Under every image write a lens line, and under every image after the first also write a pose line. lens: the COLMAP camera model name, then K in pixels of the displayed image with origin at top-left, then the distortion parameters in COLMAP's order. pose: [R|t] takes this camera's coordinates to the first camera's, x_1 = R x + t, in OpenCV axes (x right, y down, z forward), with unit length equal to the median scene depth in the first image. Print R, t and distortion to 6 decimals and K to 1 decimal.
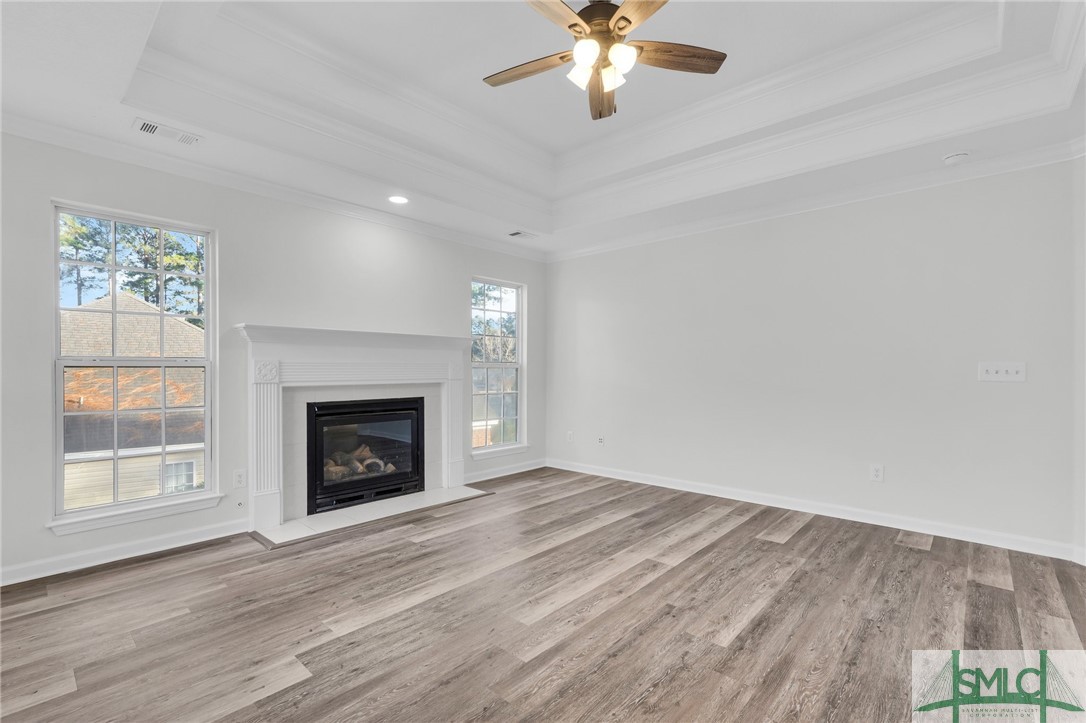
lens RADIAL K [[481.1, 0, 537.7], [0, 481.1, 366.8], [0, 0, 1]] dist [-0.014698, 0.005860]
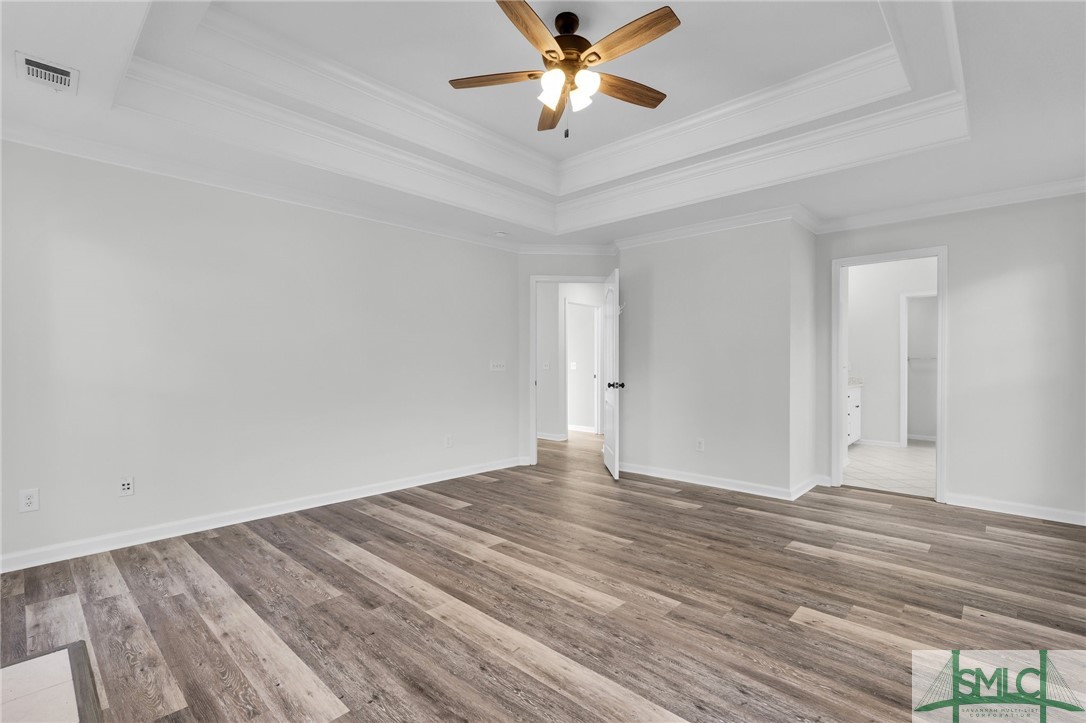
lens RADIAL K [[481.1, 0, 546.4], [0, 481.1, 362.9], [0, 0, 1]] dist [-0.014698, 0.005860]
pose [[0.025313, 0.002338, 0.999677, -0.836758], [-0.004212, 0.999989, -0.002232, -0.004144], [-0.999671, -0.004154, 0.025322, 0.859832]]
